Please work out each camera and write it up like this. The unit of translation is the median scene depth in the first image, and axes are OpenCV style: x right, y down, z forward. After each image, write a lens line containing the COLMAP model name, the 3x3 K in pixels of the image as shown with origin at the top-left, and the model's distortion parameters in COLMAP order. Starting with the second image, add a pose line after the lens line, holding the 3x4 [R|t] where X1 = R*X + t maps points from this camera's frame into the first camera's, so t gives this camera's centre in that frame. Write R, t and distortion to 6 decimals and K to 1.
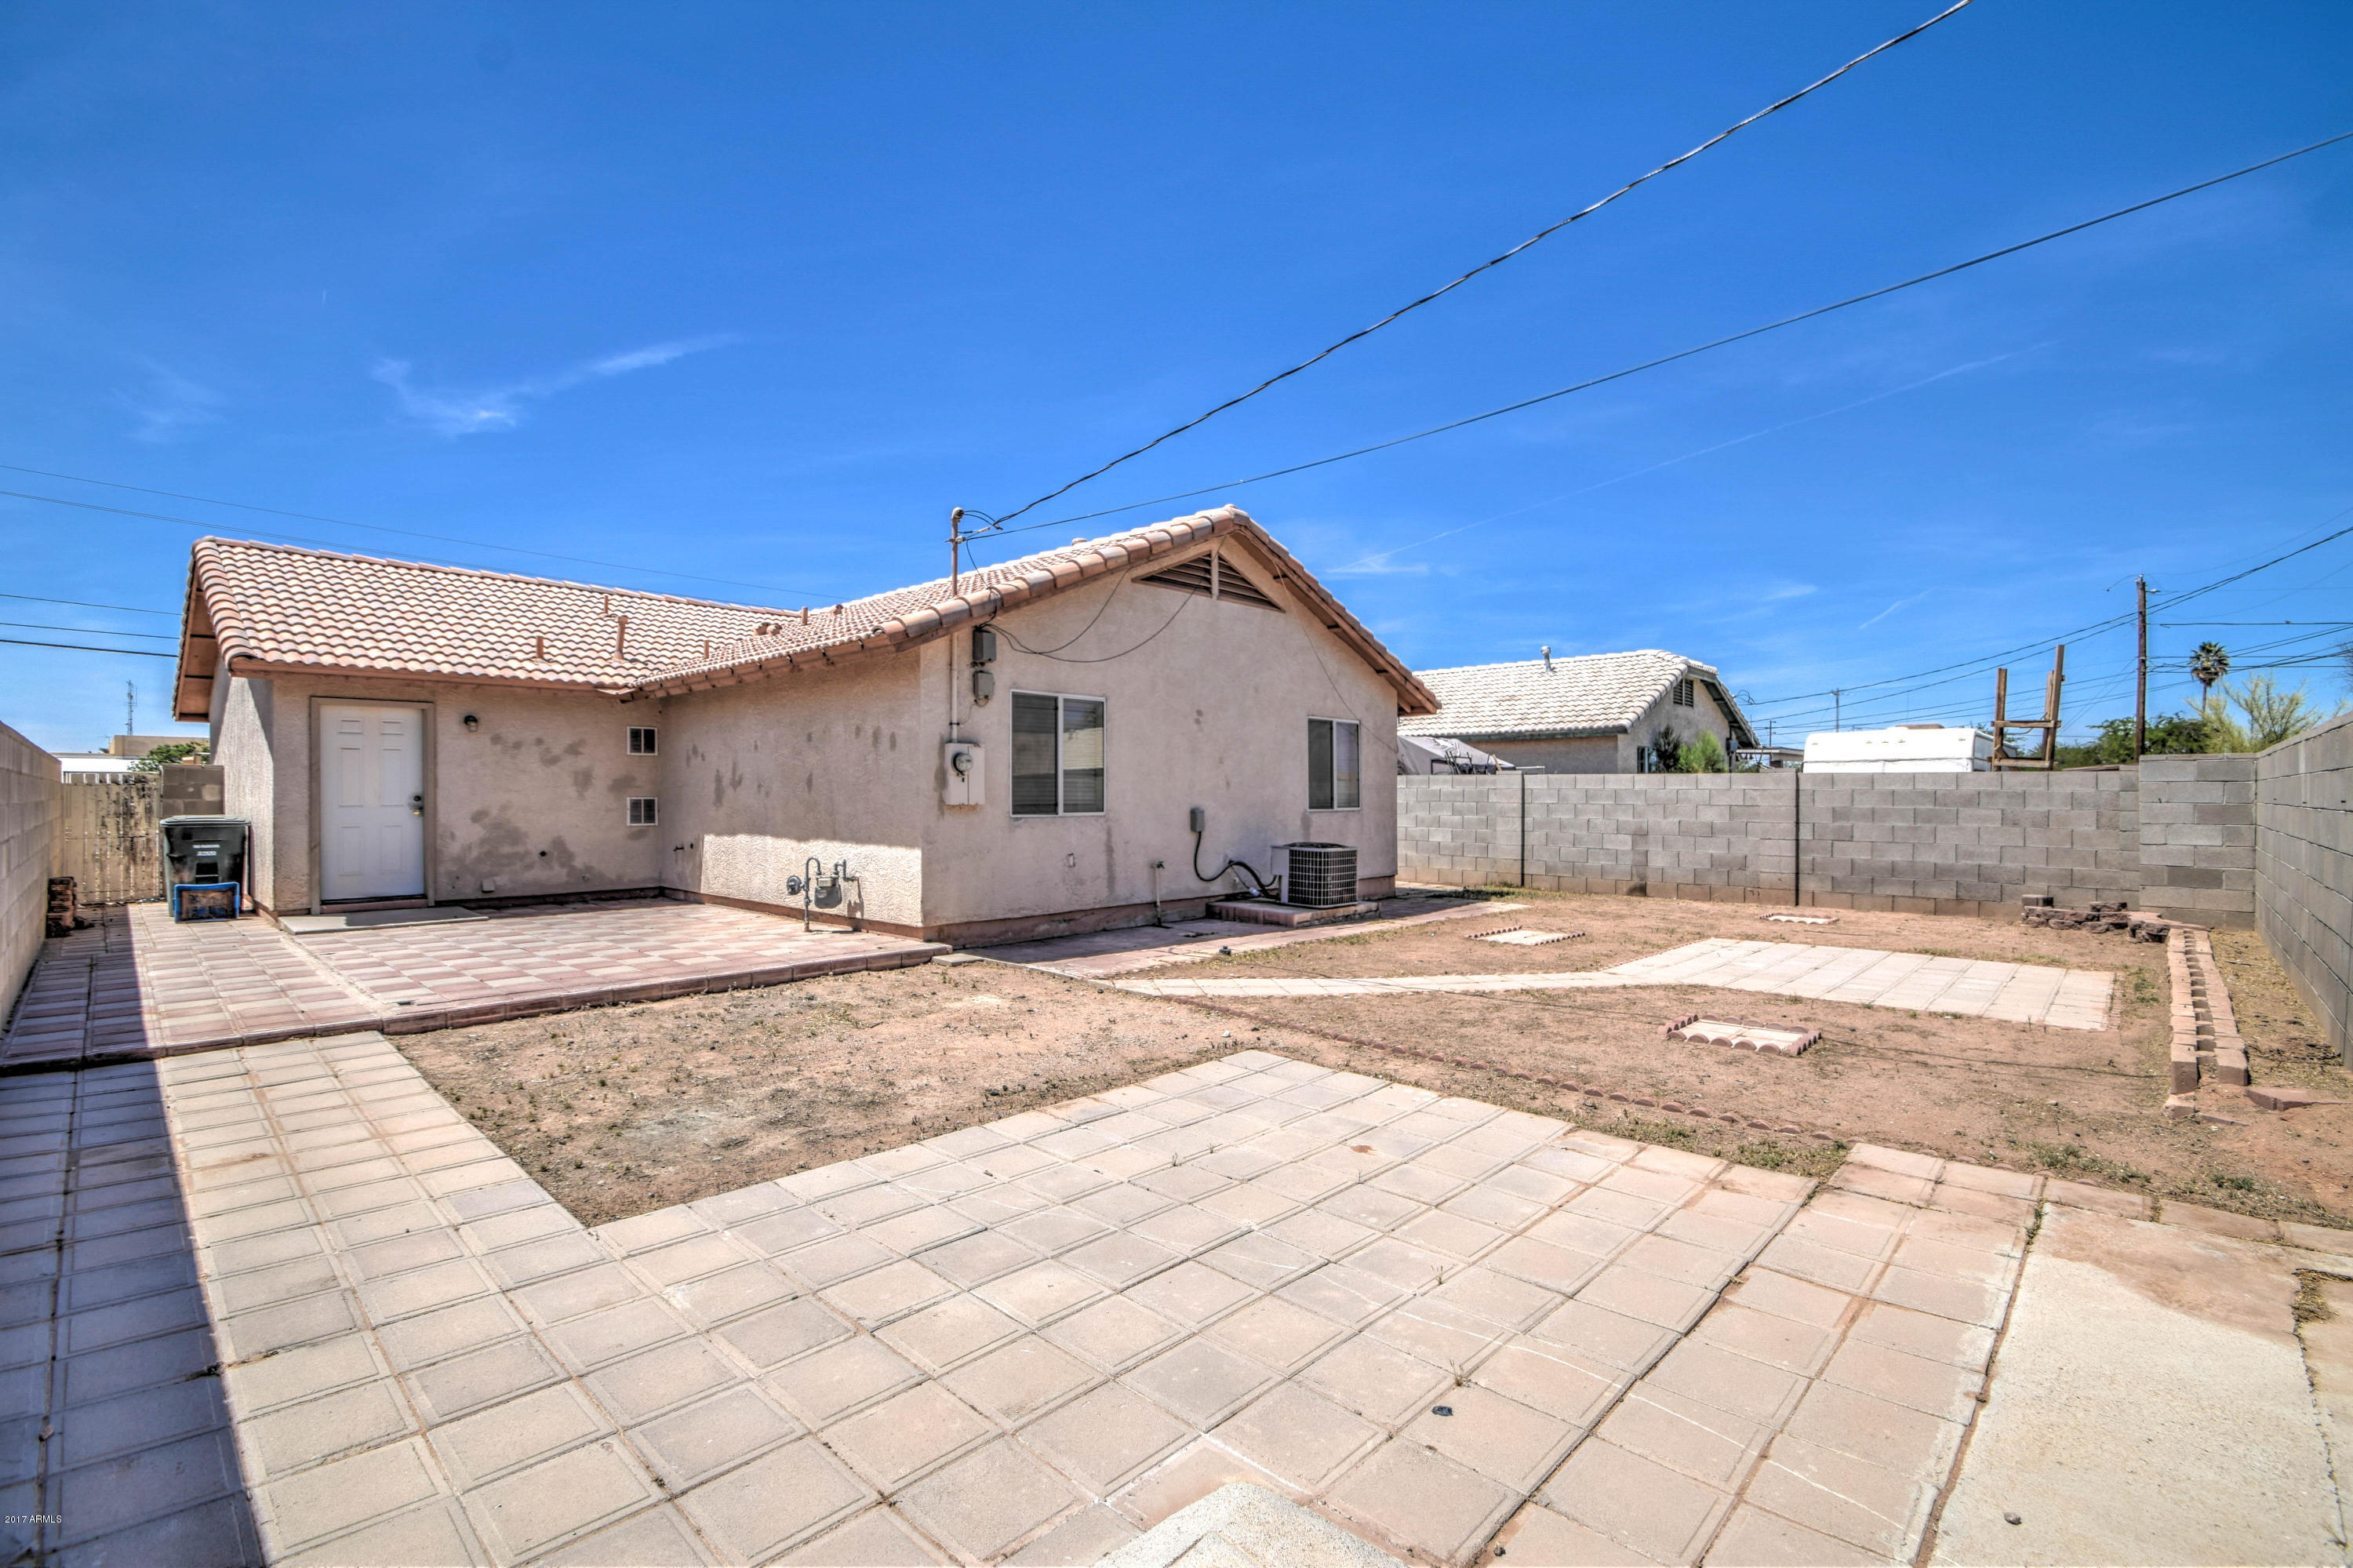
lens RADIAL K [[1045.8, 0, 1184.3], [0, 1045.8, 786.5], [0, 0, 1]] dist [0.007797, -0.012578]
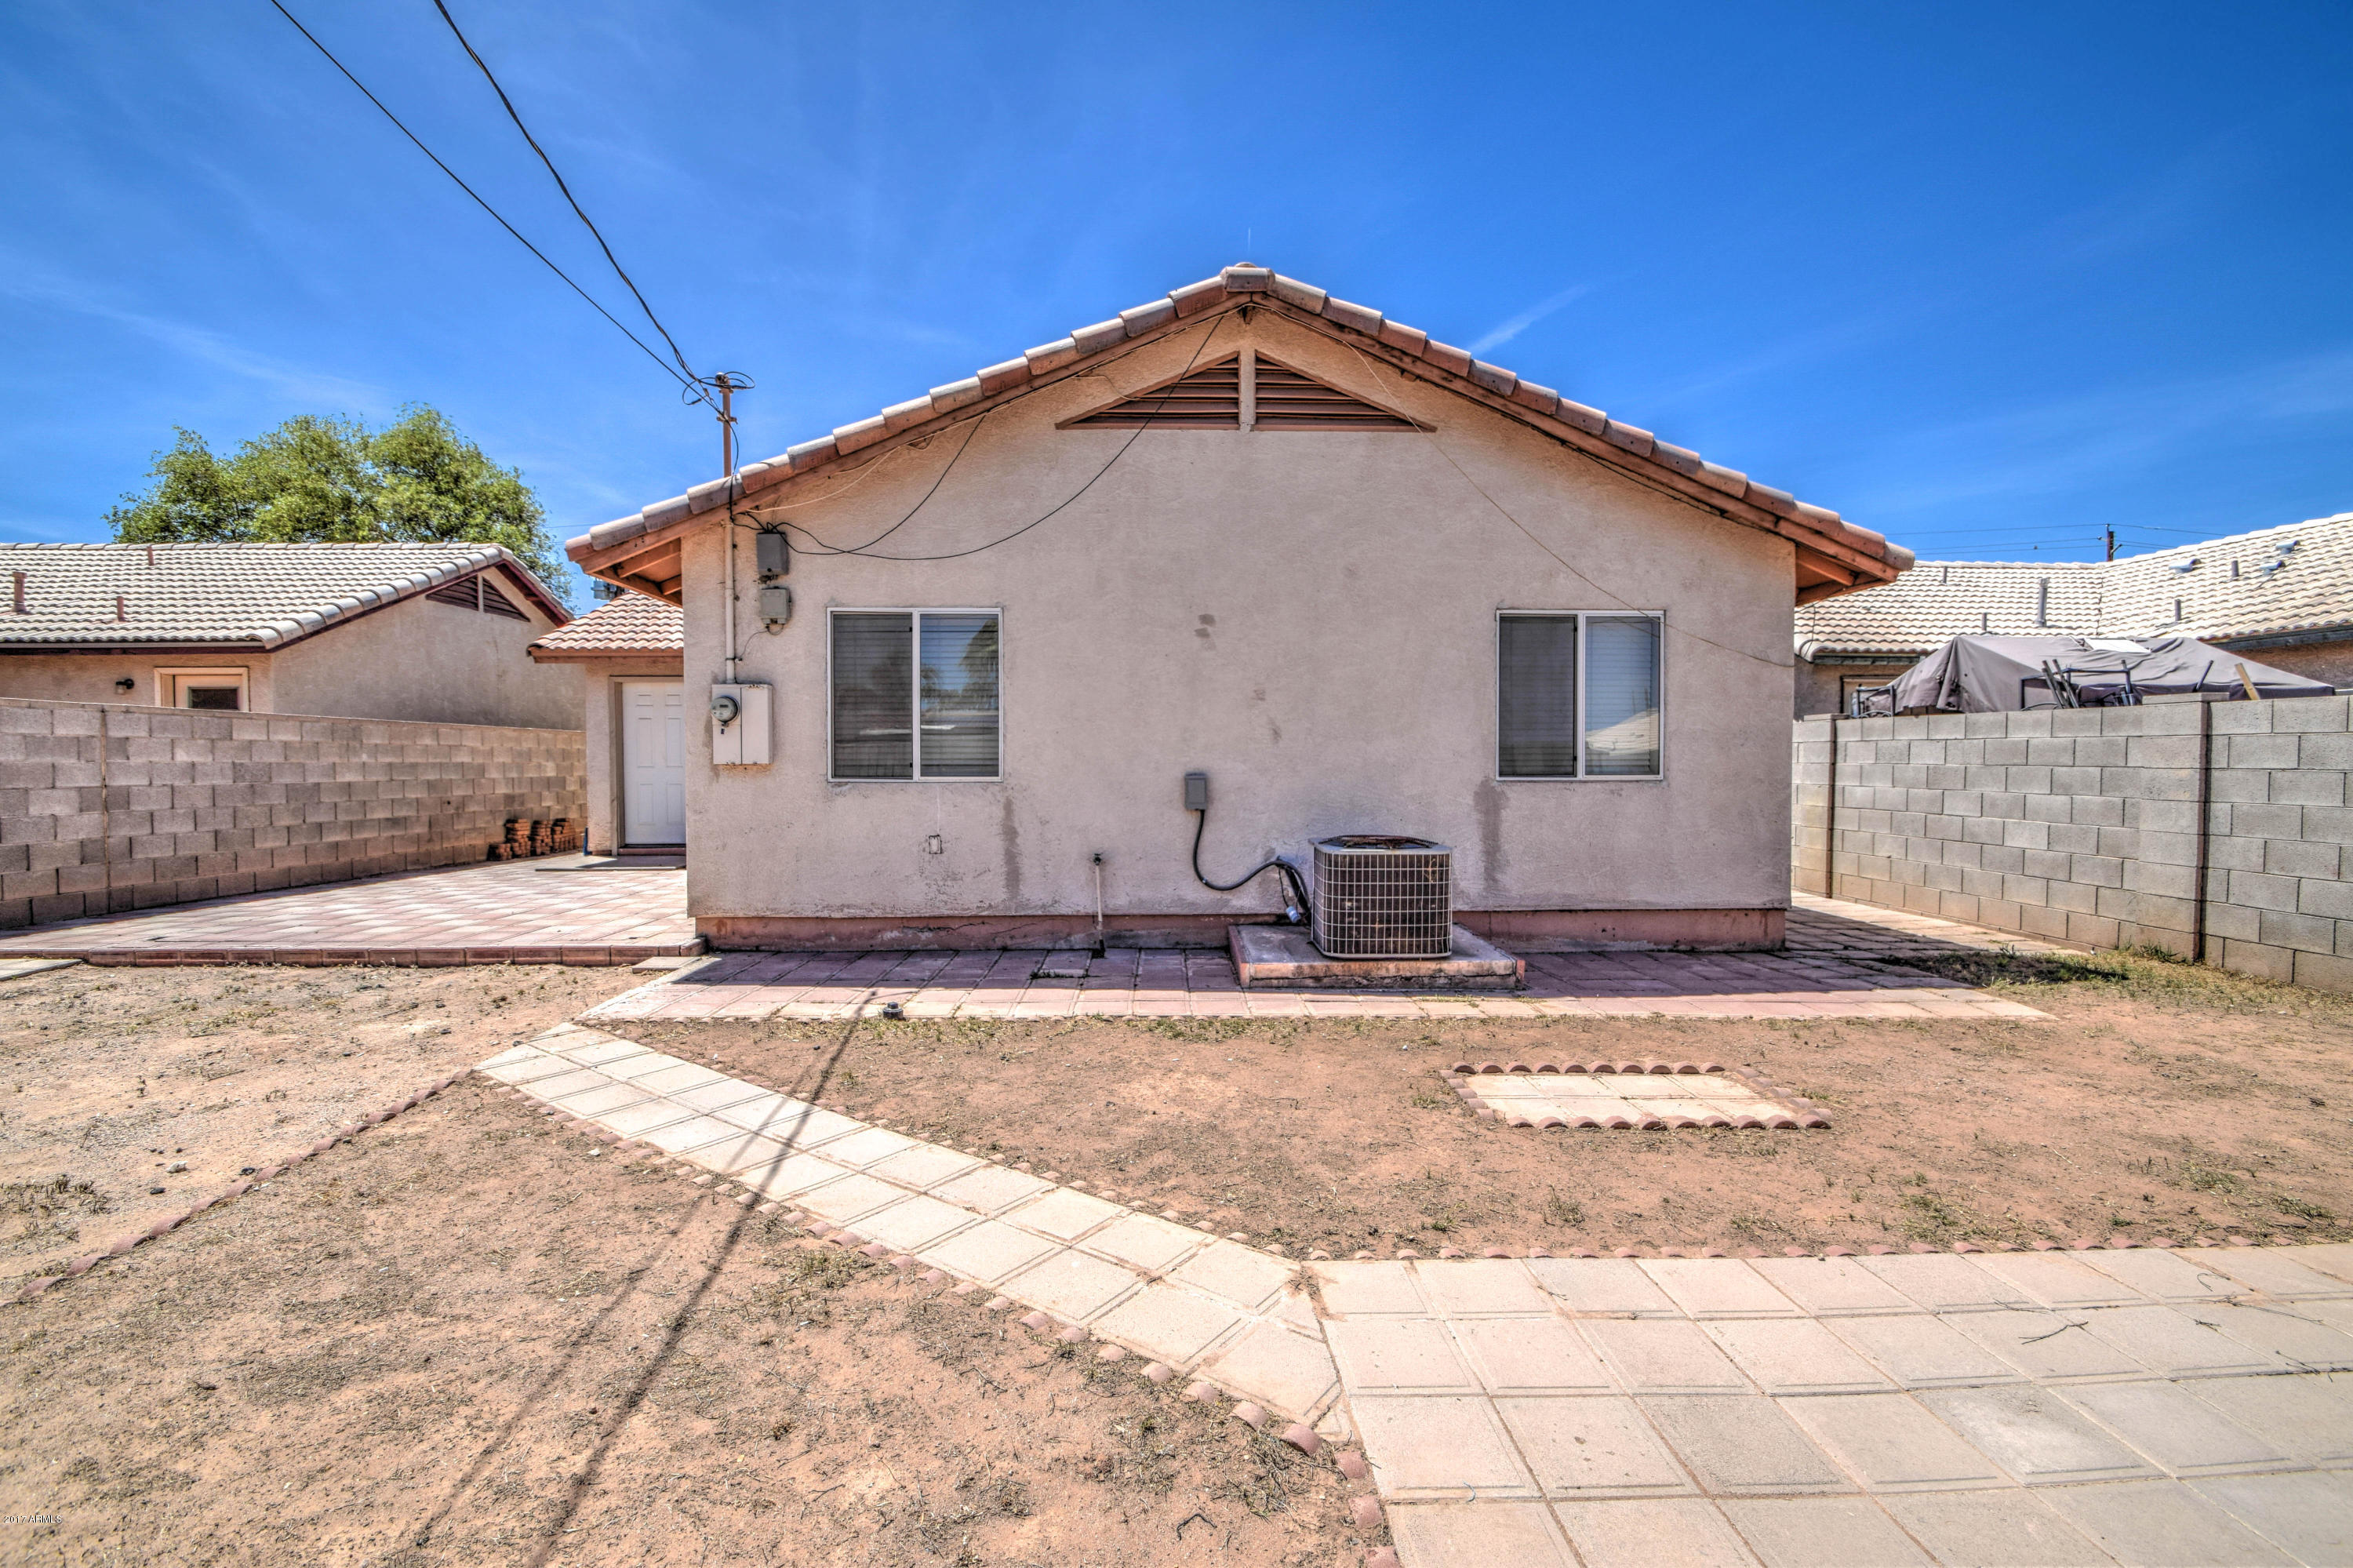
lens RADIAL K [[1045.8, 0, 1188.5], [0, 1045.8, 788.9], [0, 0, 1]] dist [0.007797, -0.012578]
pose [[0.706389, 0.017162, -0.707616, 0.468773], [0.006466, 0.999508, 0.030696, 0.011575], [0.707794, -0.026259, 0.705930, 0.573320]]
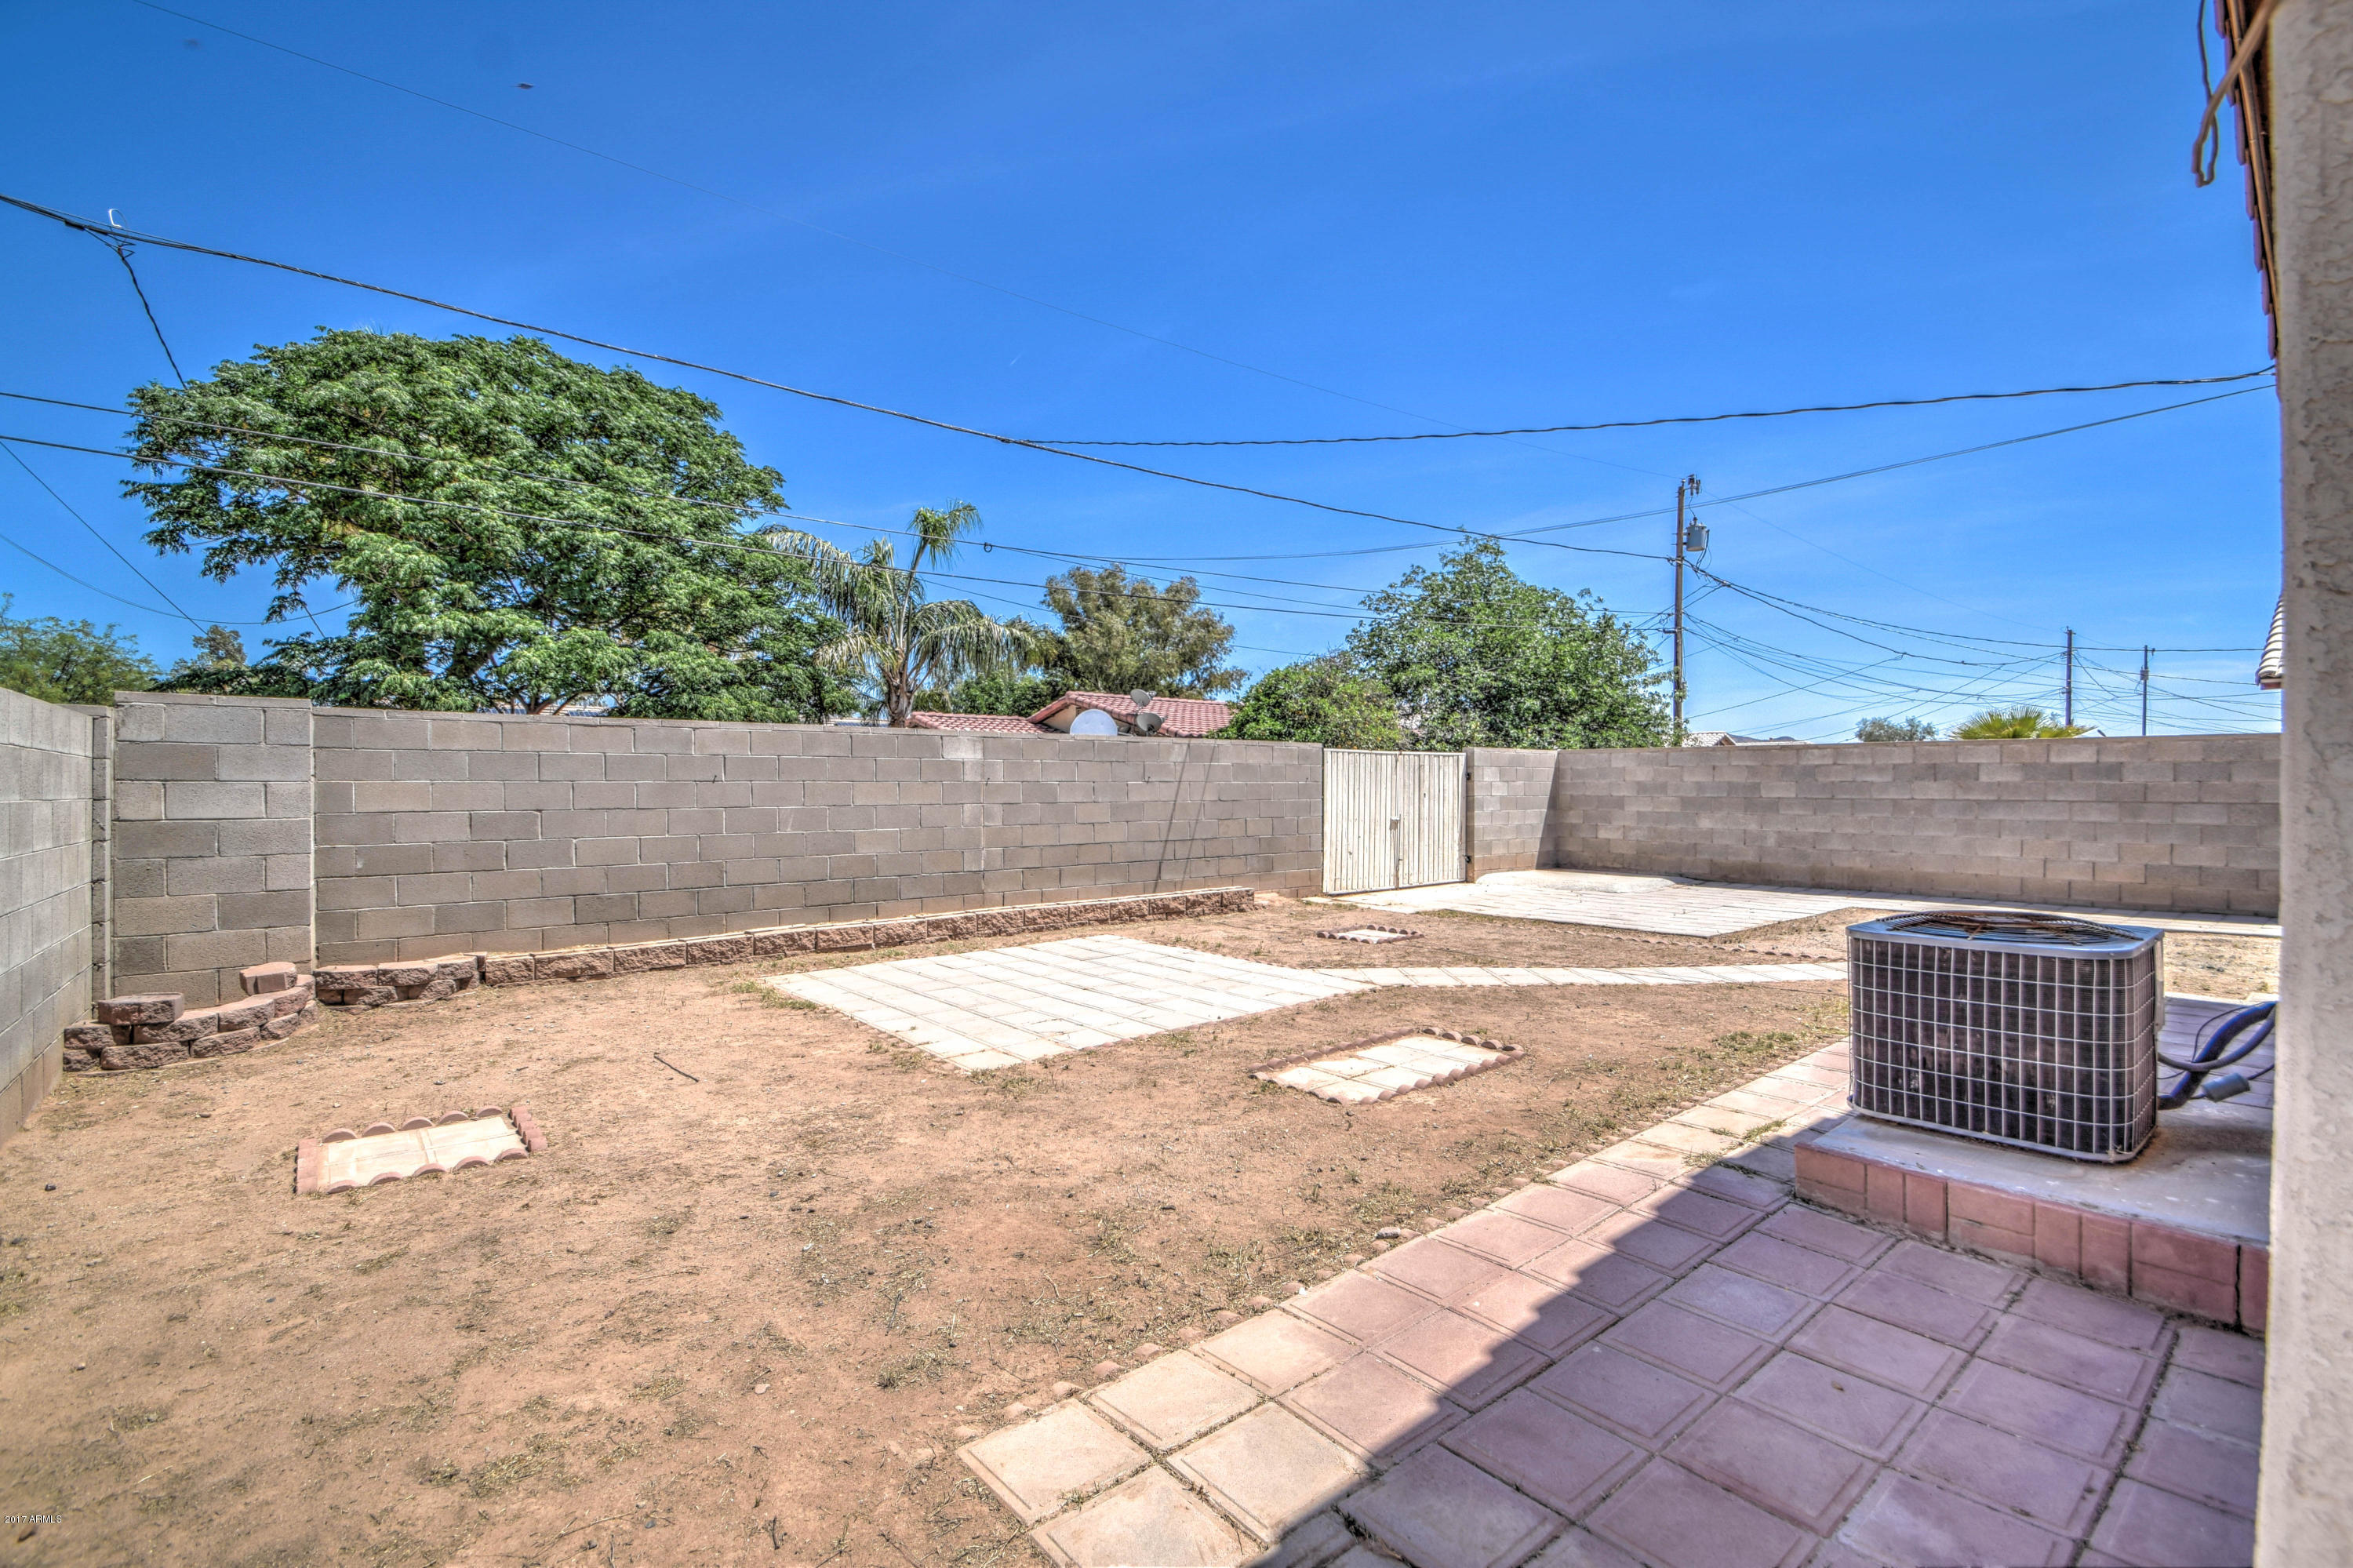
lens RADIAL K [[1045.8, 0, 1175.9], [0, 1045.8, 782.2], [0, 0, 1]] dist [0.007797, -0.012578]
pose [[-0.989458, -0.000092, 0.144822, 0.342135], [-0.001434, 0.999957, -0.009165, 0.018623], [-0.144815, -0.009276, -0.989415, 1.406181]]
